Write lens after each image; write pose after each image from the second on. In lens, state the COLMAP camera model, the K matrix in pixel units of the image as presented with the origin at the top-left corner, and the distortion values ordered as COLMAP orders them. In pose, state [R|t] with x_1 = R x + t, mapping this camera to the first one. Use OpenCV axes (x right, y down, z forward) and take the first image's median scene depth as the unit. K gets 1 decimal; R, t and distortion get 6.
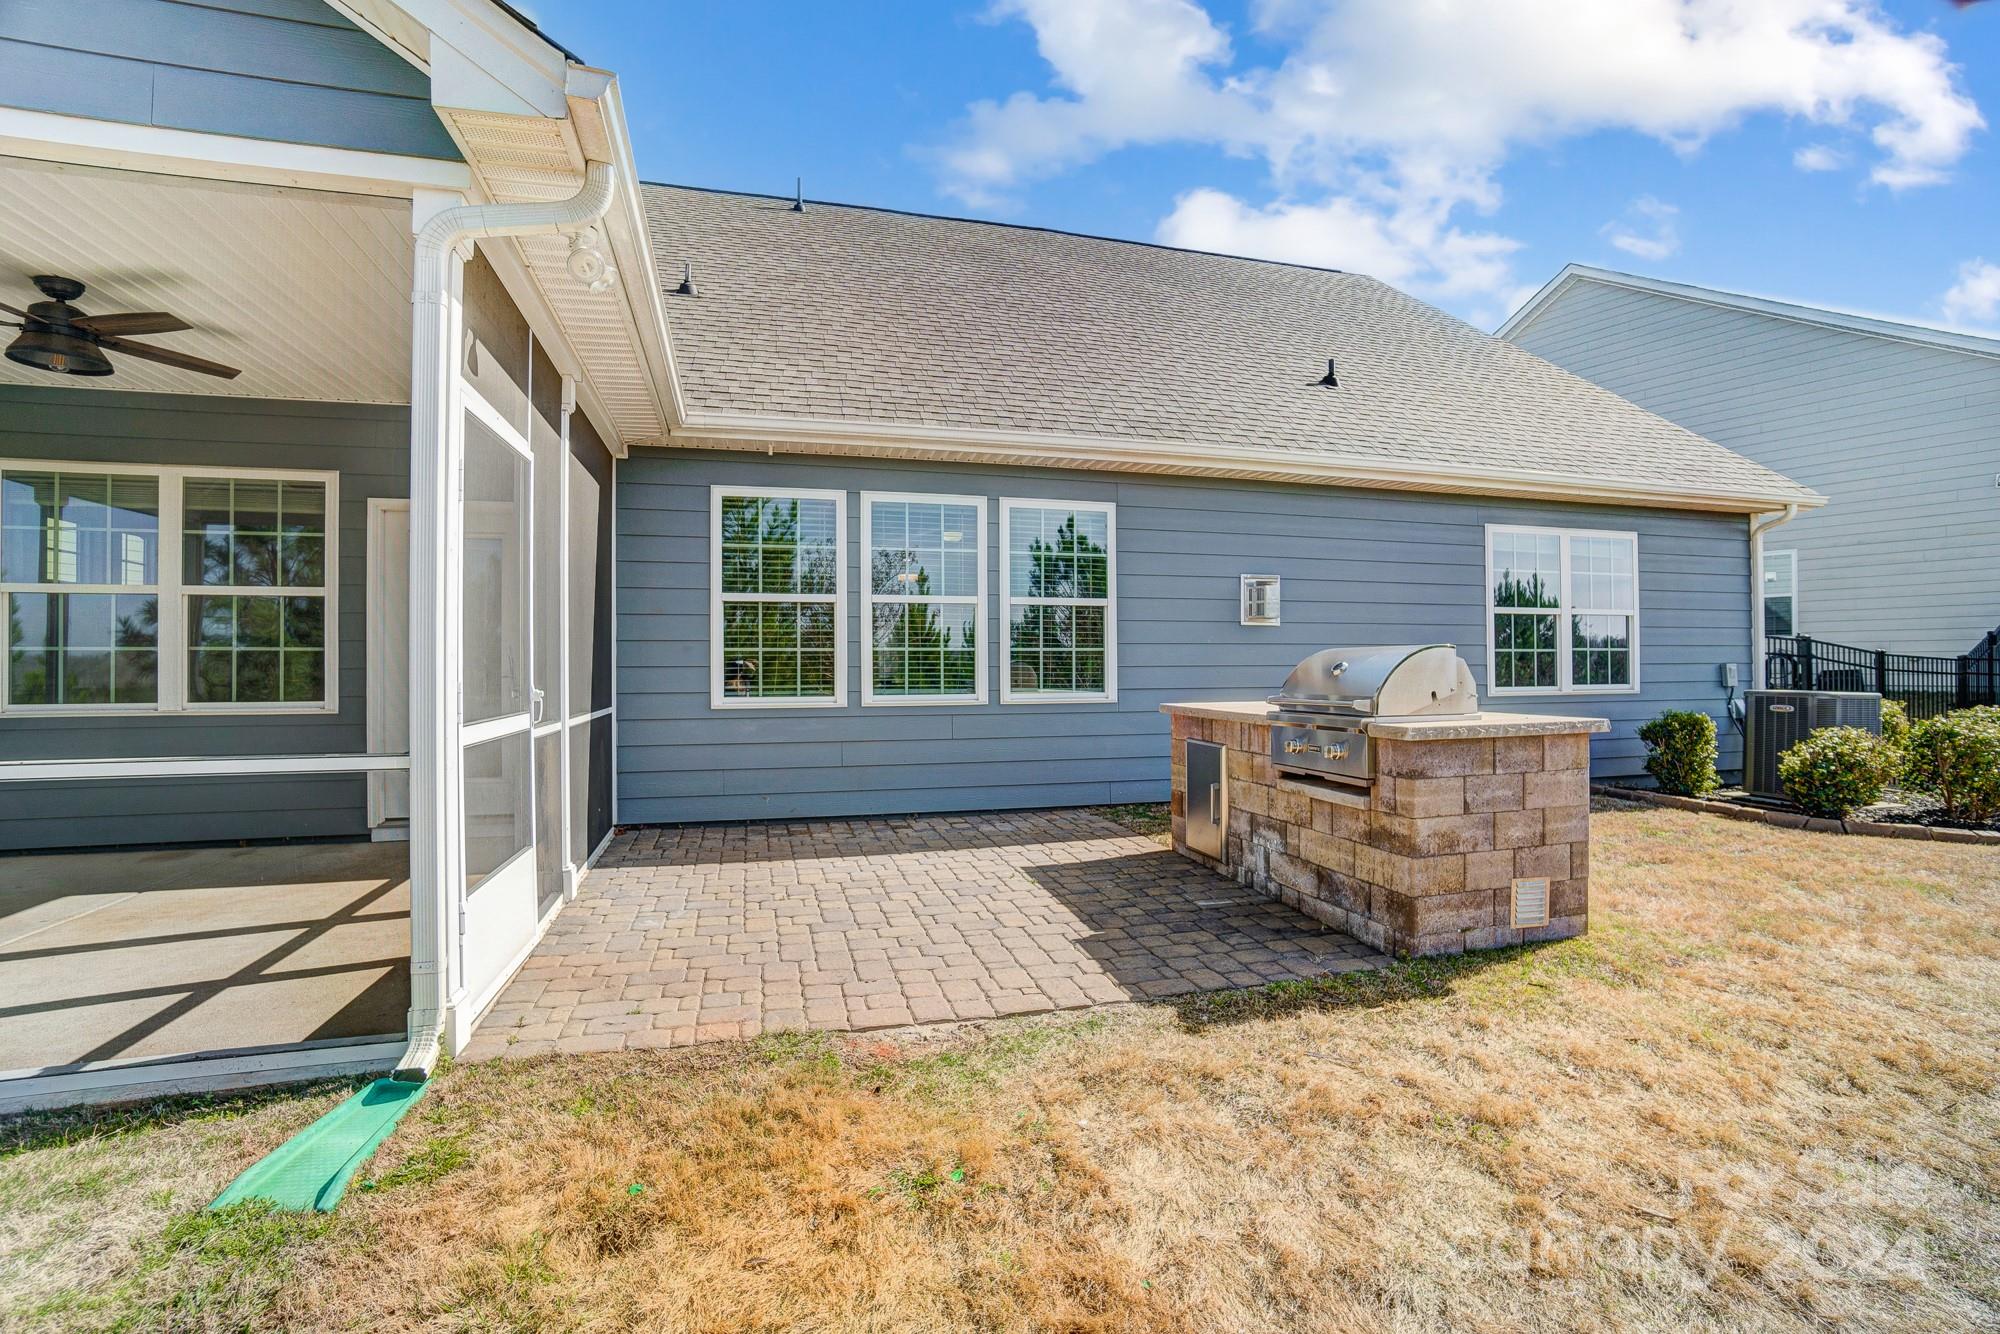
lens RADIAL K [[888.5, 0, 989.4], [0, 888.5, 663.2], [0, 0, 1]] dist [-0.064495, 0.023090]
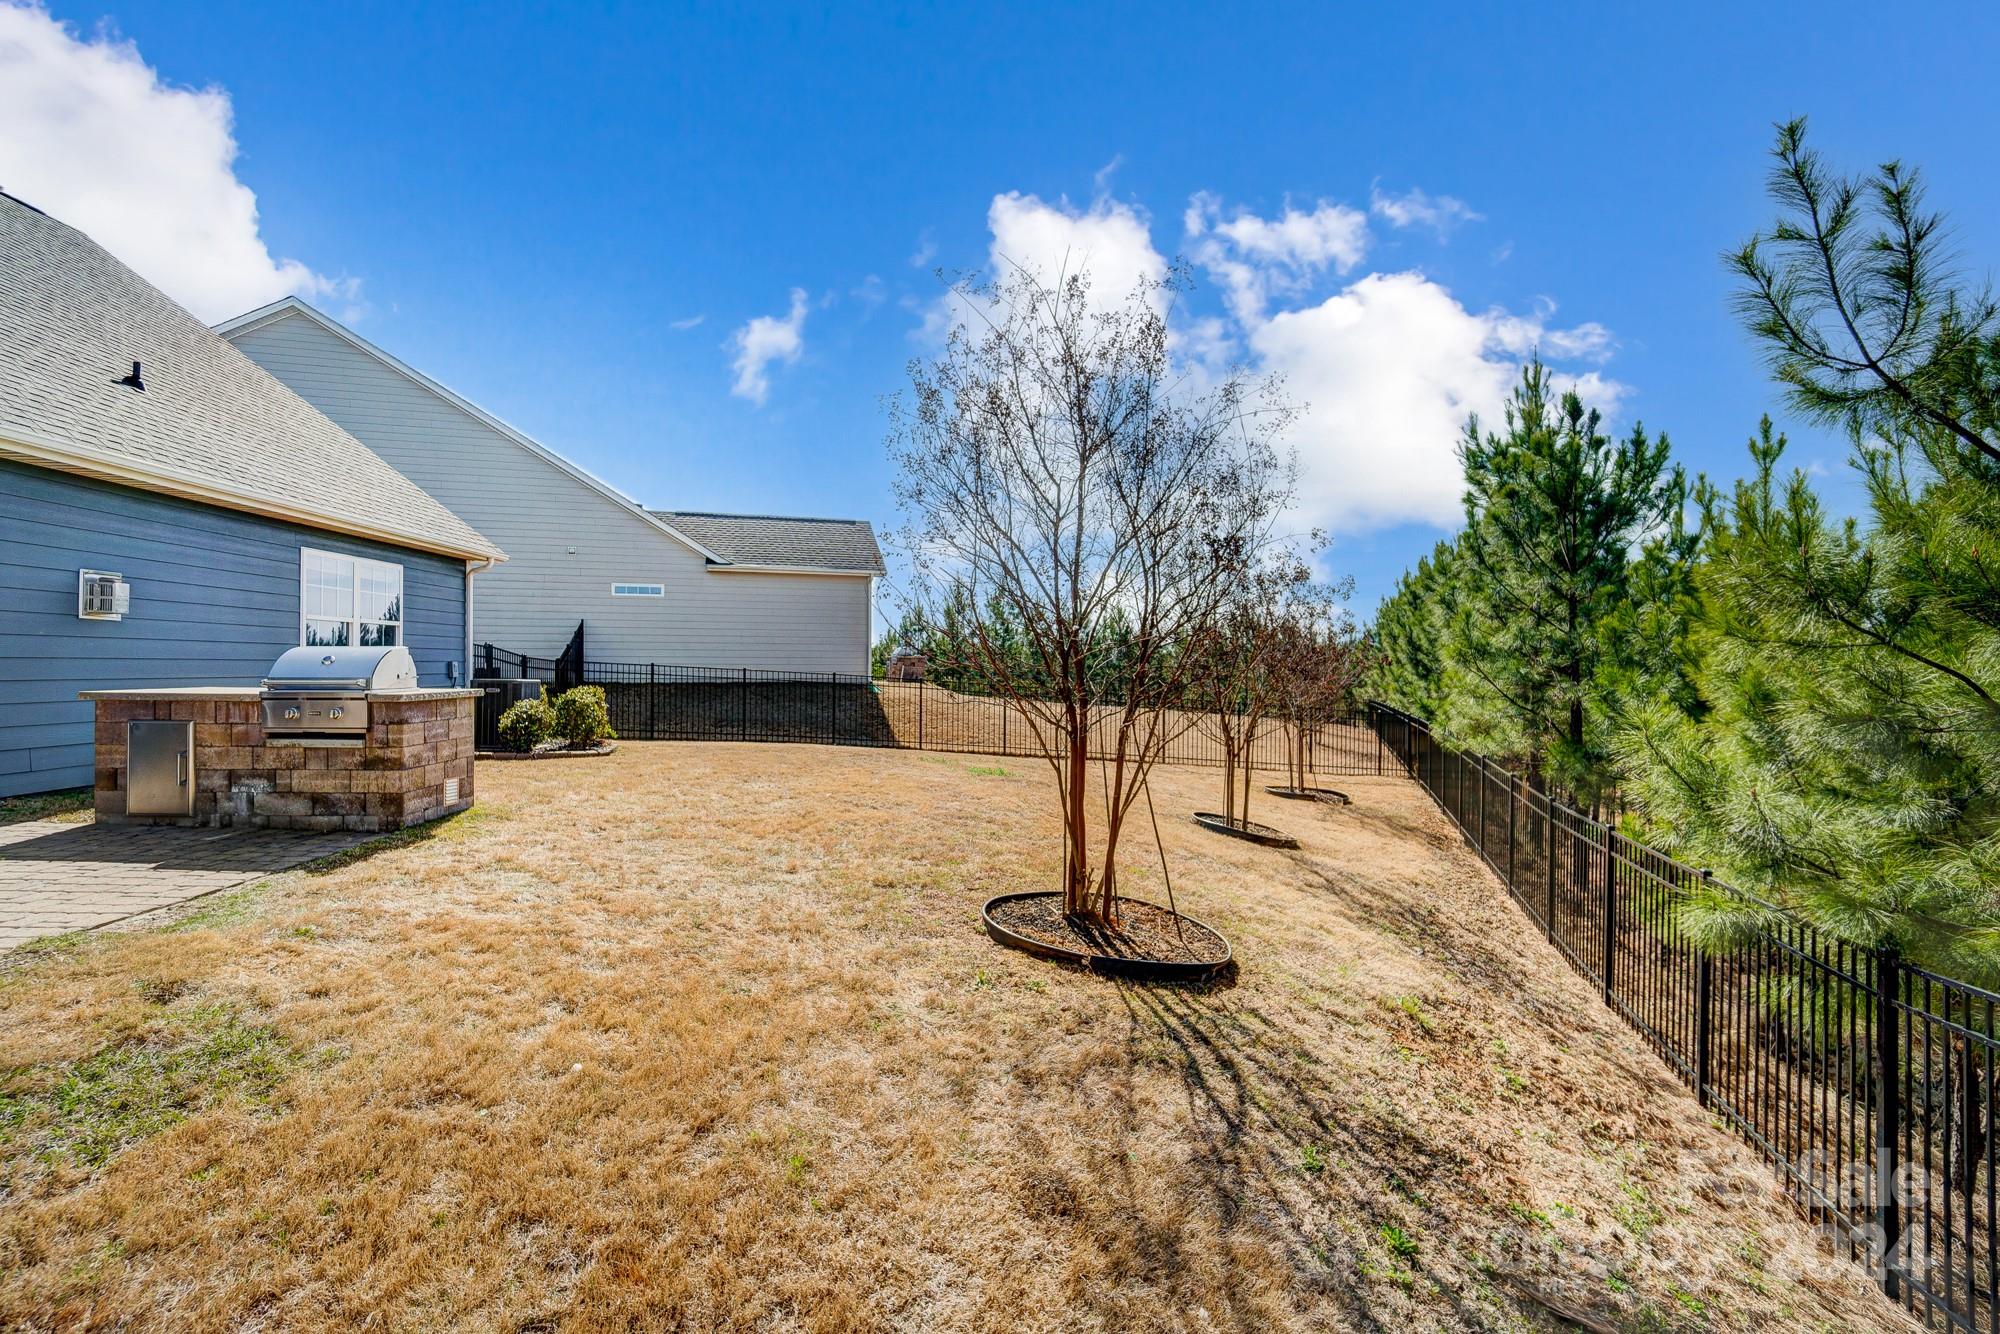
lens RADIAL K [[883.6, 0, 984.4], [0, 883.6, 666.2], [0, 0, 1]] dist [-0.064582, 0.024491]
pose [[0.217186, 0.005796, 0.976113, -0.632622], [-0.008272, 0.999957, -0.004097, 0.010783], [-0.976095, -0.007185, 0.217224, -0.333761]]
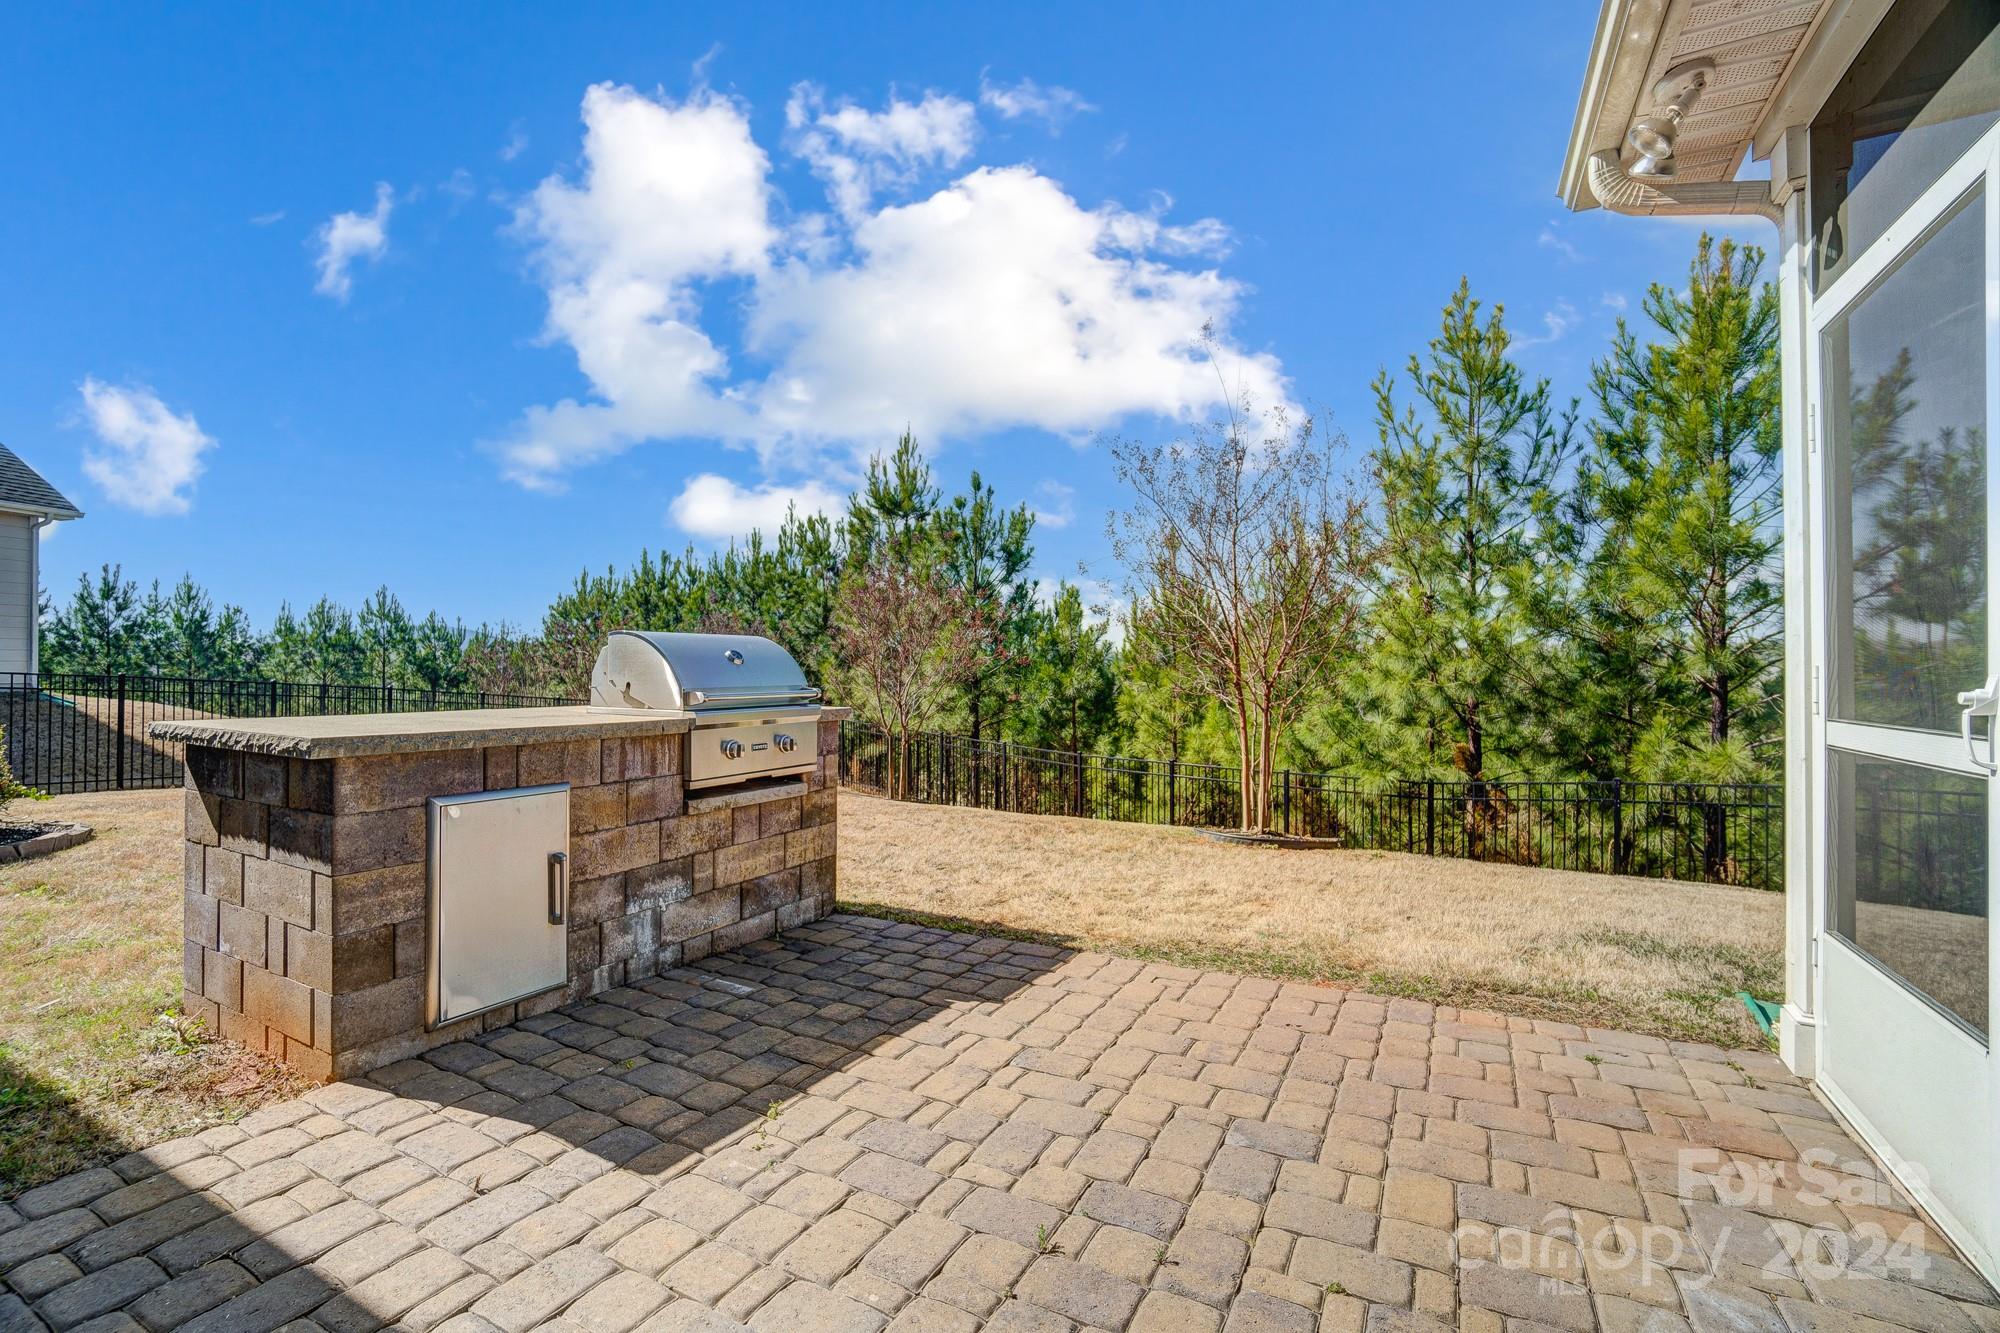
lens RADIAL K [[883.6, 0, 984.4], [0, 883.6, 665.7], [0, 0, 1]] dist [-0.064582, 0.024491]
pose [[-0.726472, 0.002915, 0.687190, -0.320126], [-0.003219, 0.999966, -0.007645, 0.016723], [-0.687188, -0.007766, -0.726438, 1.178180]]
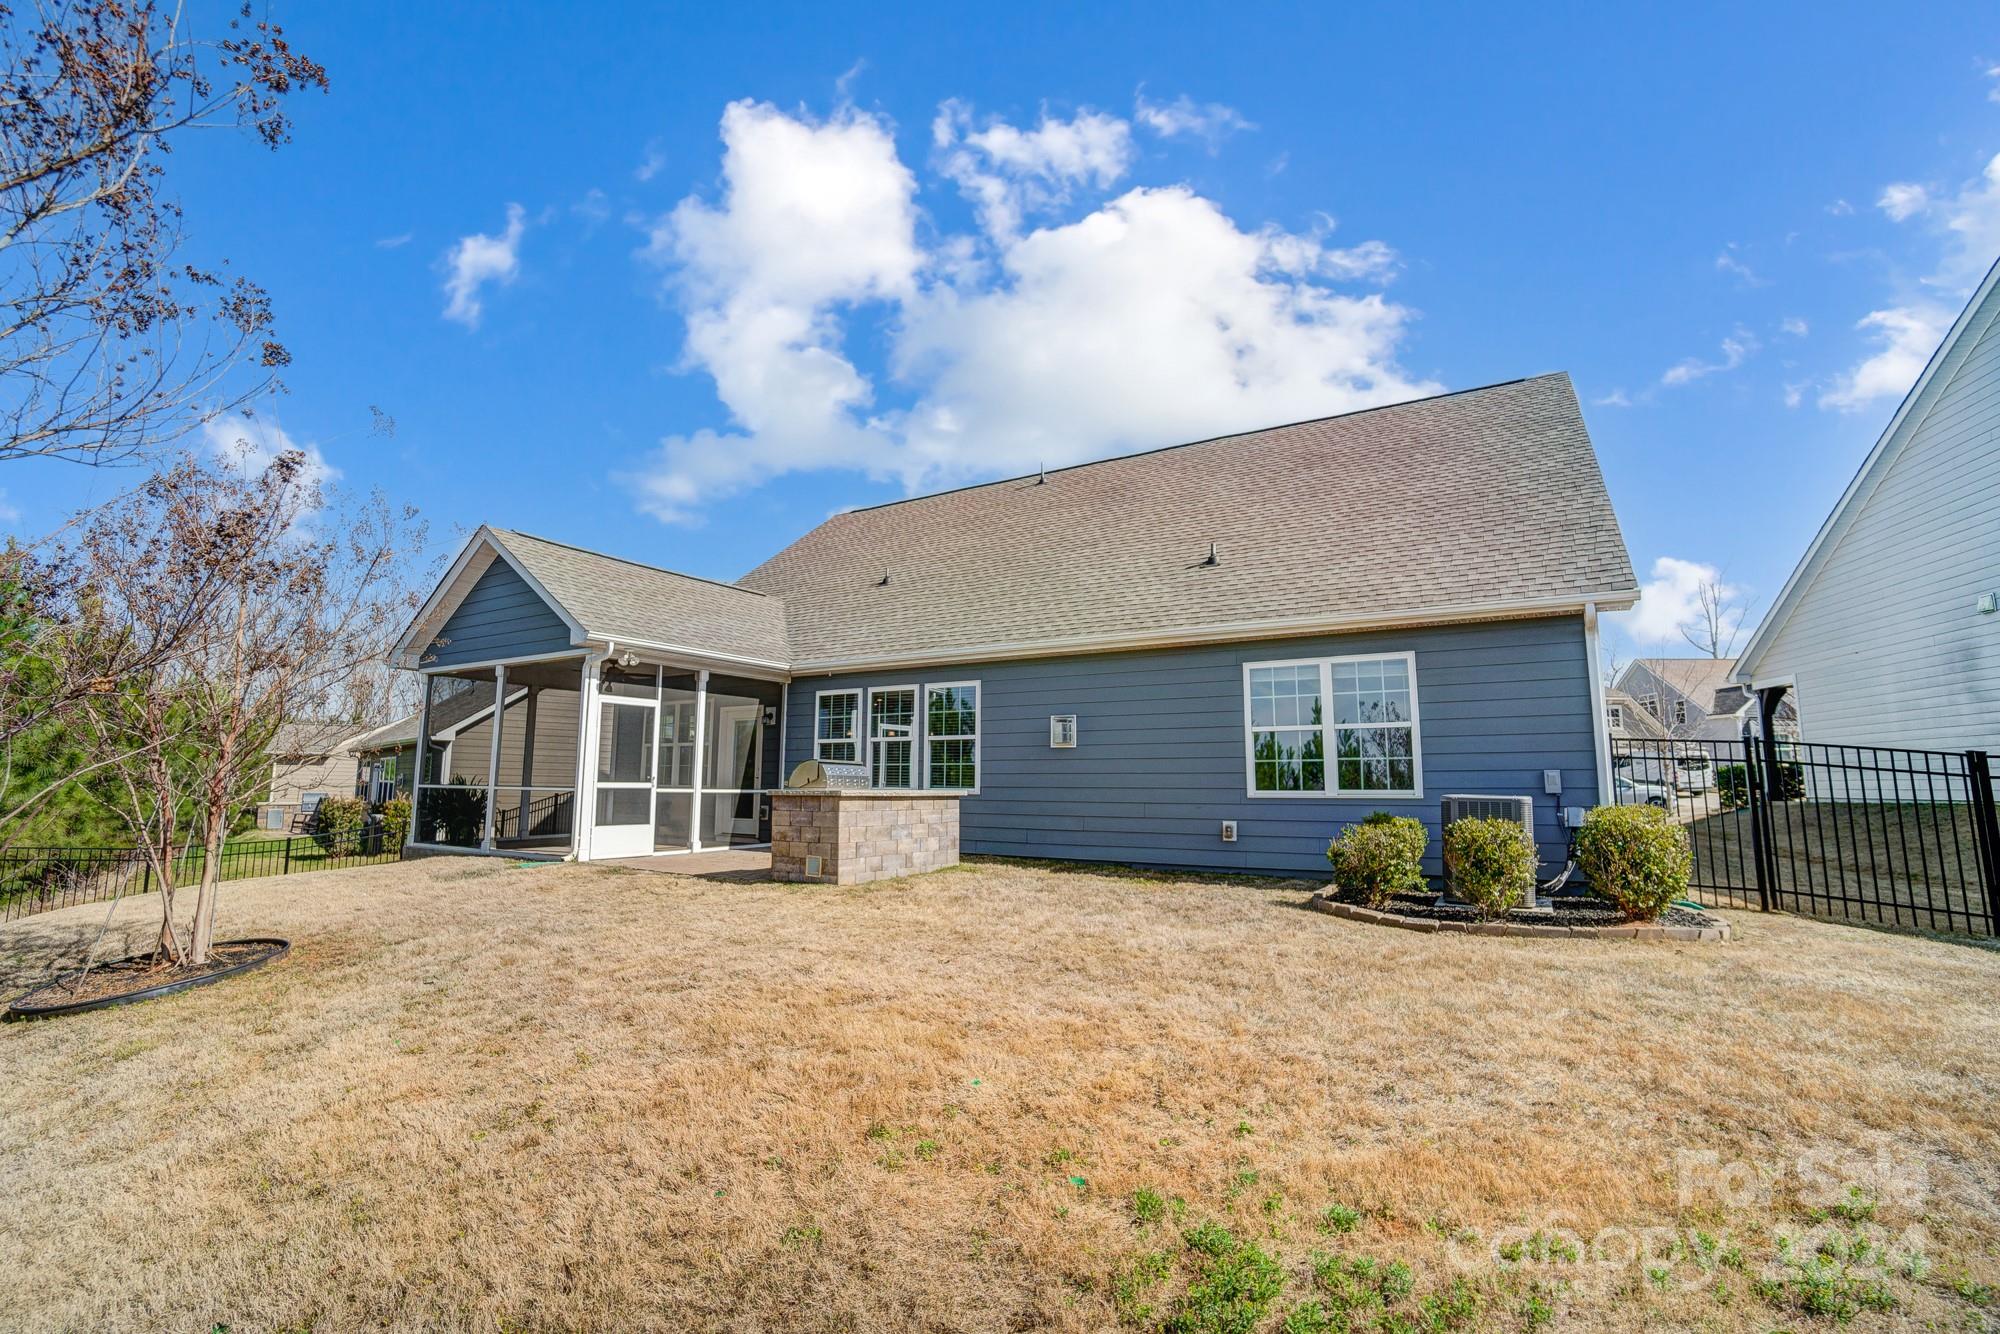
lens RADIAL K [[888.5, 0, 989.4], [0, 888.5, 663.2], [0, 0, 1]] dist [-0.064495, 0.023090]
pose [[0.682380, -0.092488, -0.725123, 1.984553], [-0.008534, 0.990888, -0.134417, 0.031374], [0.730948, 0.097911, 0.675373, -0.251372]]
